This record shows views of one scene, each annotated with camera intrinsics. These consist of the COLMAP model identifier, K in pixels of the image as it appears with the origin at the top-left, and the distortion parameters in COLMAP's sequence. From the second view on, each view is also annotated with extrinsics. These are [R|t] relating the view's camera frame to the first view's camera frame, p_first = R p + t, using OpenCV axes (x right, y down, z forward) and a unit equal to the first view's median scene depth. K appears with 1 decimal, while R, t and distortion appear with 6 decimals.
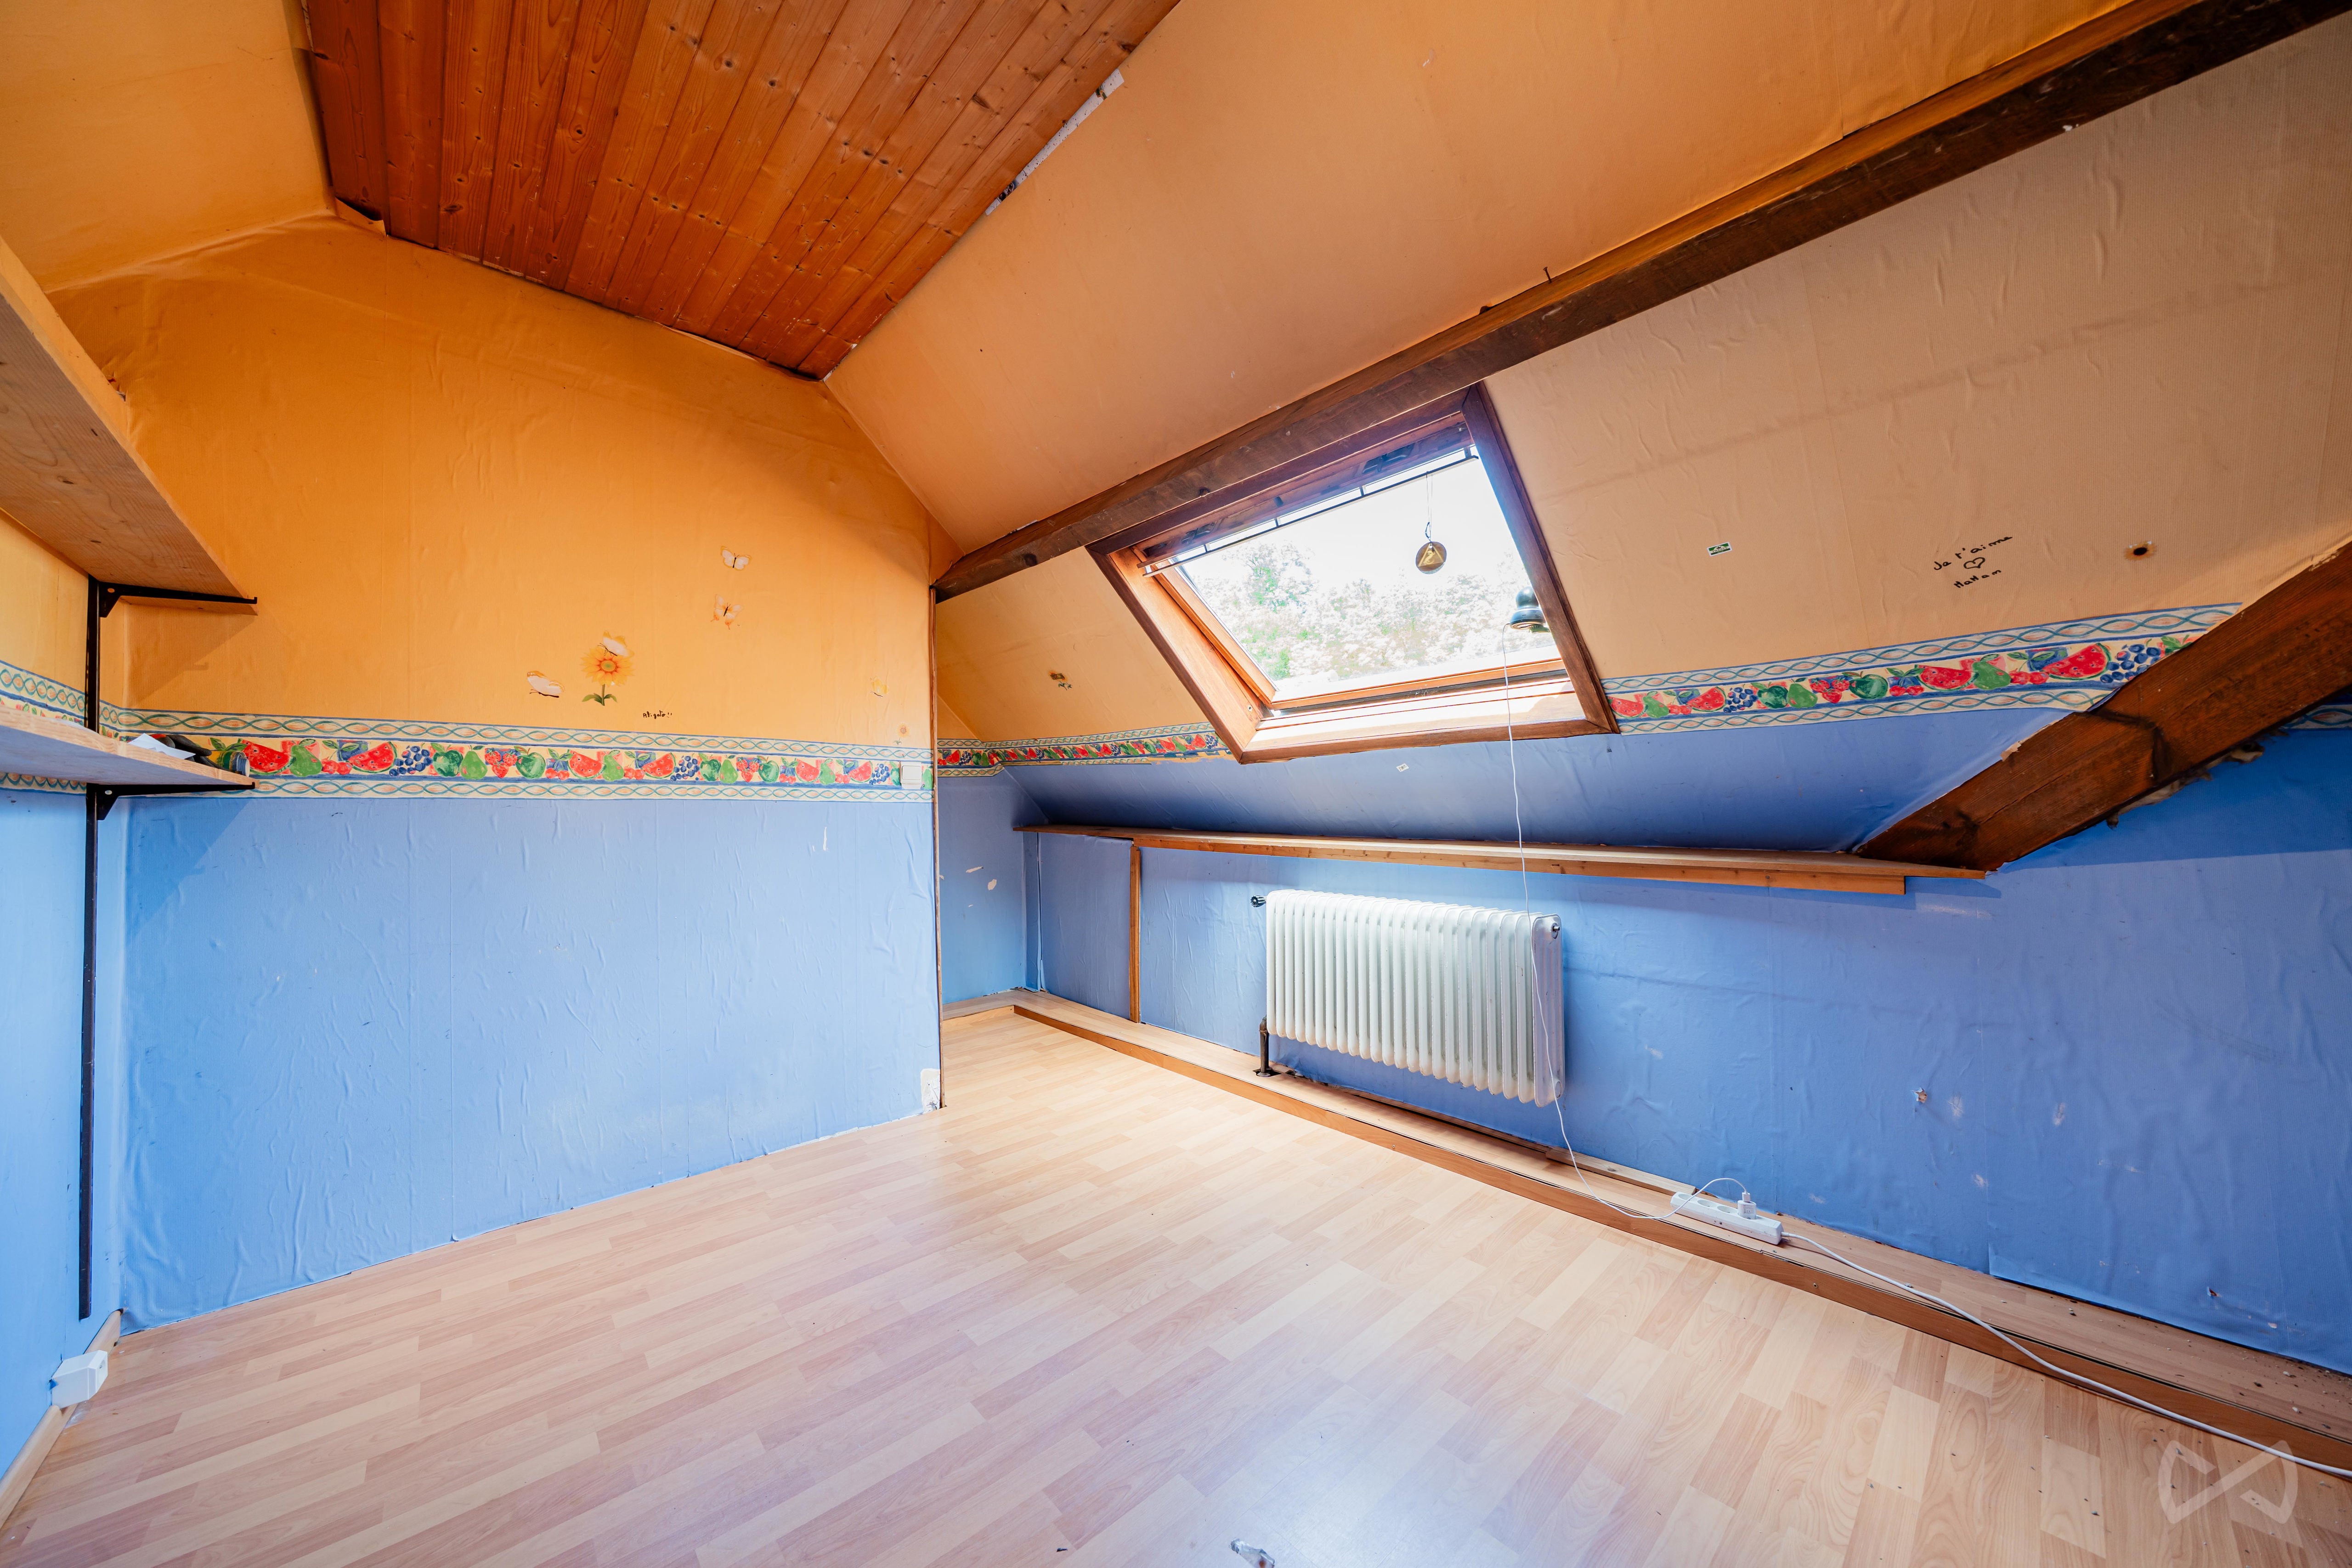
lens RADIAL K [[799.0, 0, 1170.8], [0, 799.0, 787.8], [0, 0, 1]] dist [-0.005147, -0.000199]
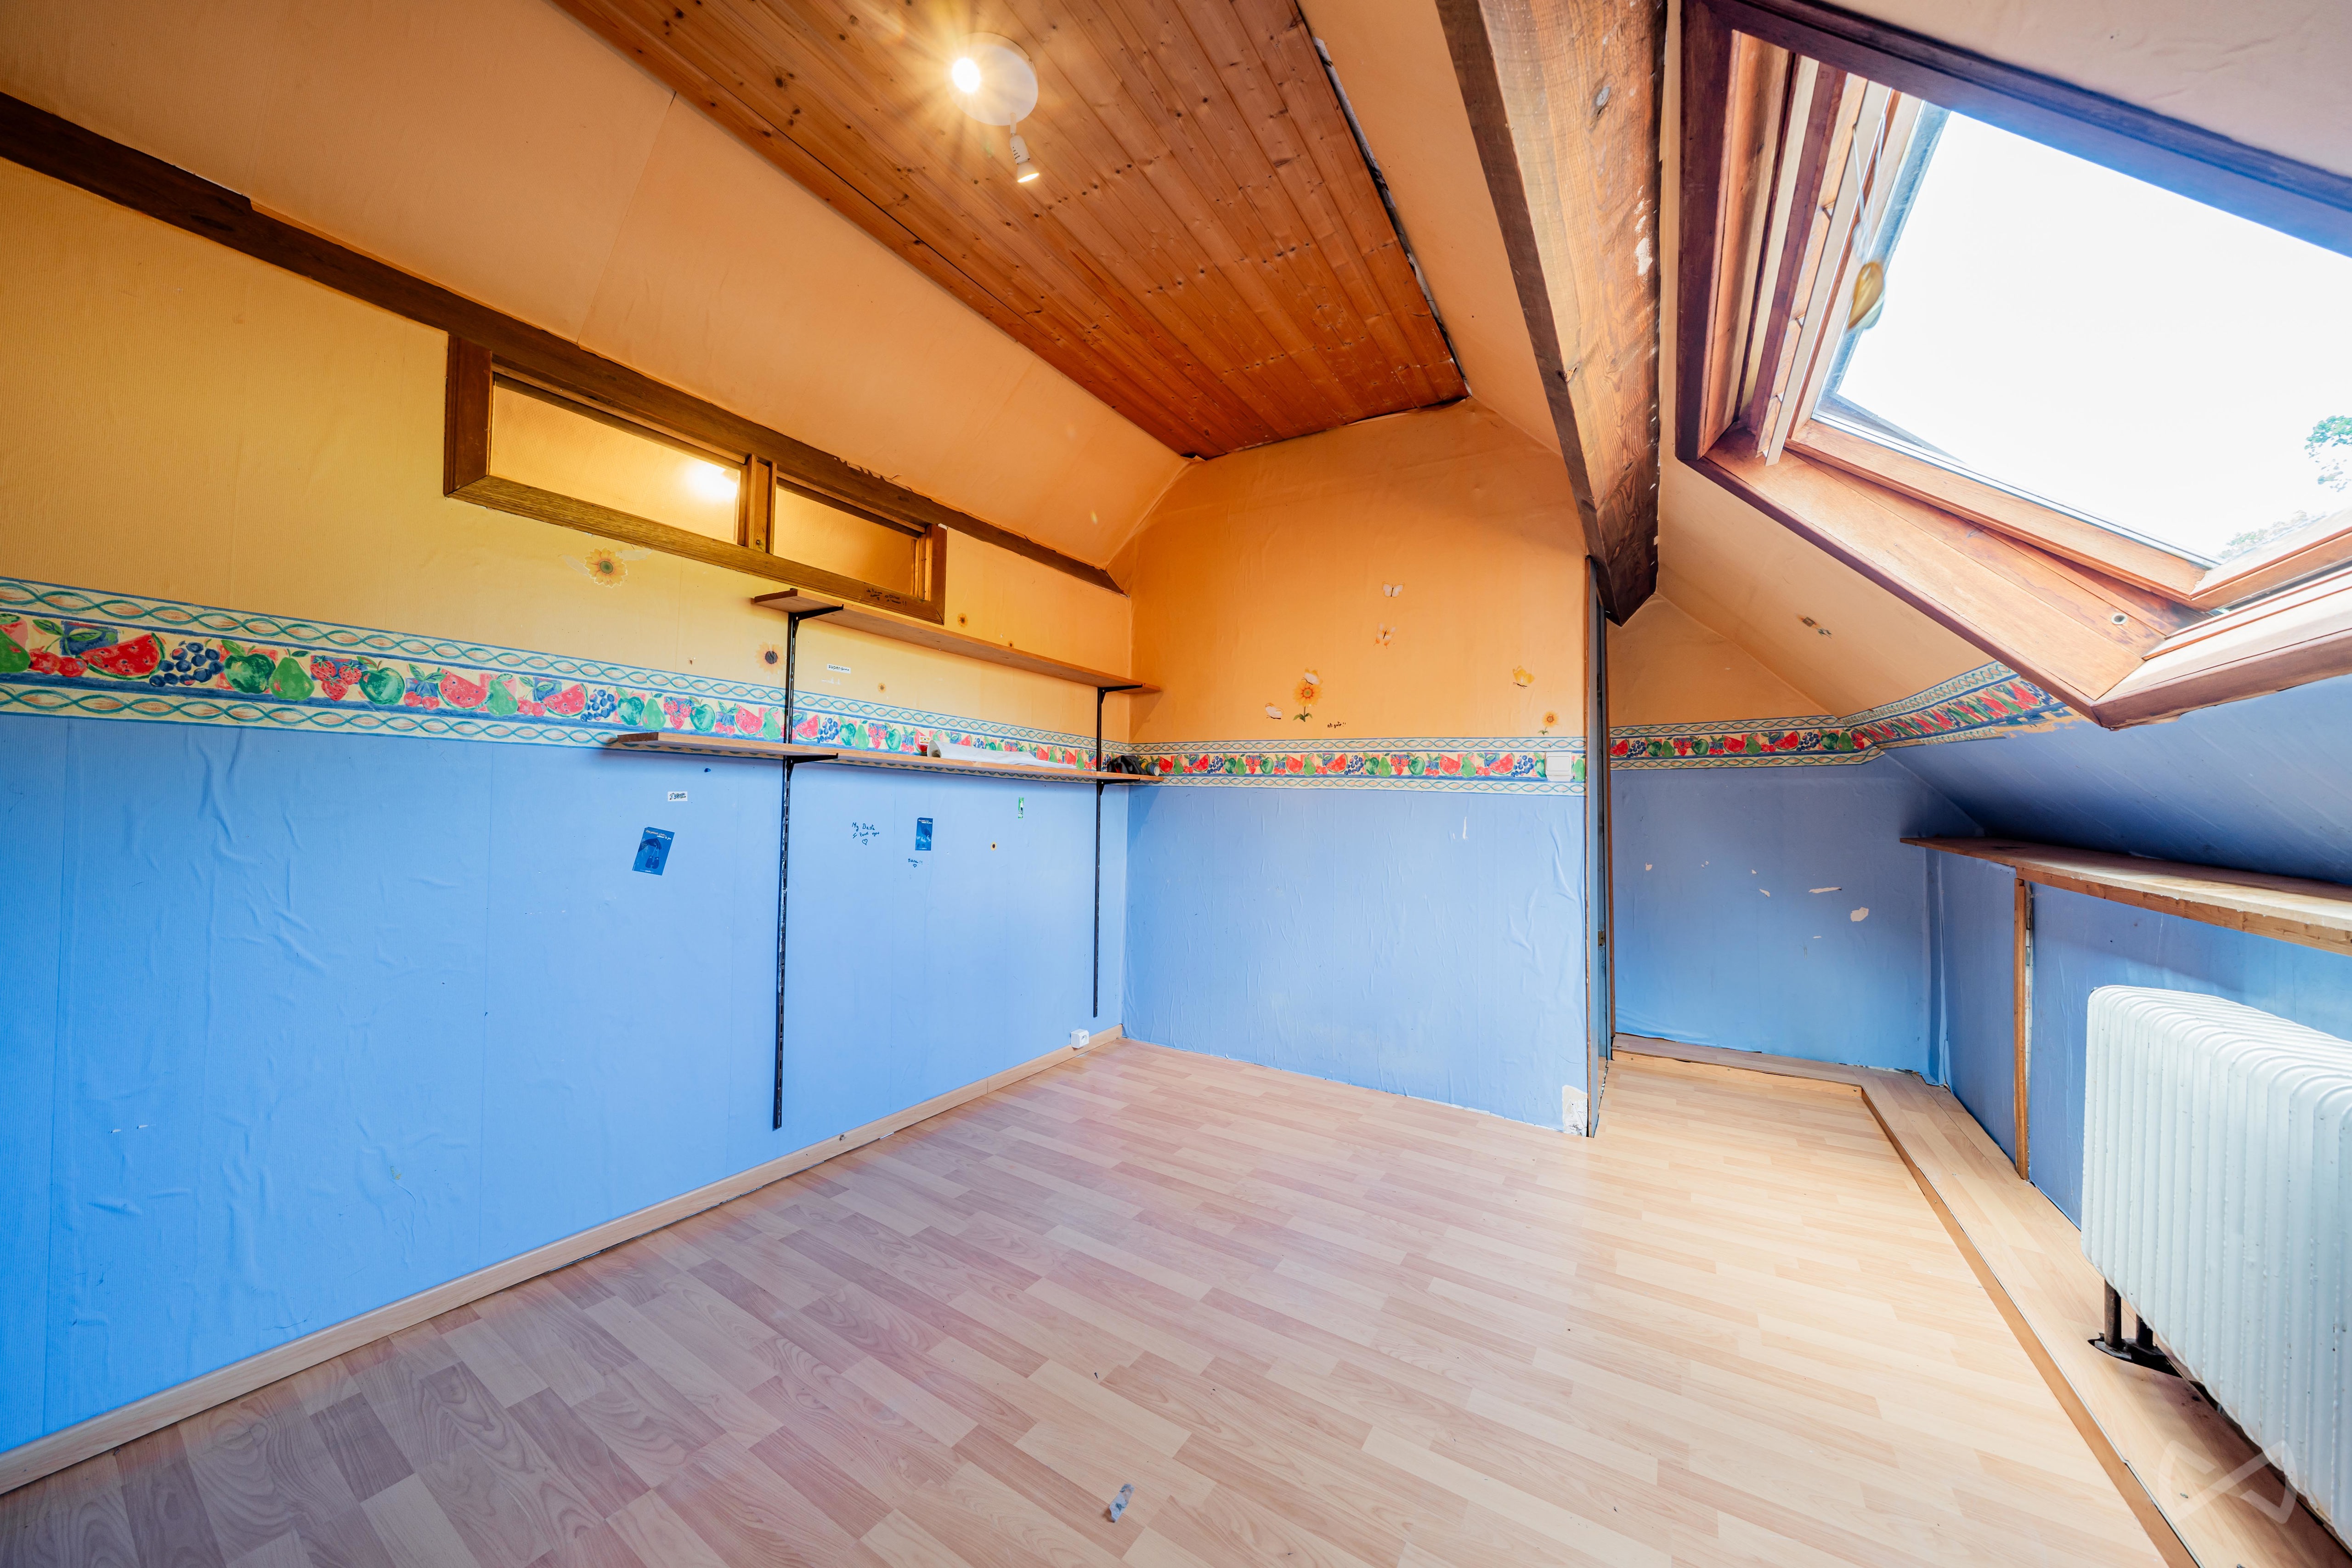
lens RADIAL K [[799.0, 0, 1170.8], [0, 799.0, 787.8], [0, 0, 1]] dist [-0.005147, -0.000199]
pose [[0.268195, 0.004892, -0.963352, 0.585081], [-0.000228, 0.999987, 0.005015, 0.005986], [0.963365, -0.001126, 0.268193, 0.403830]]
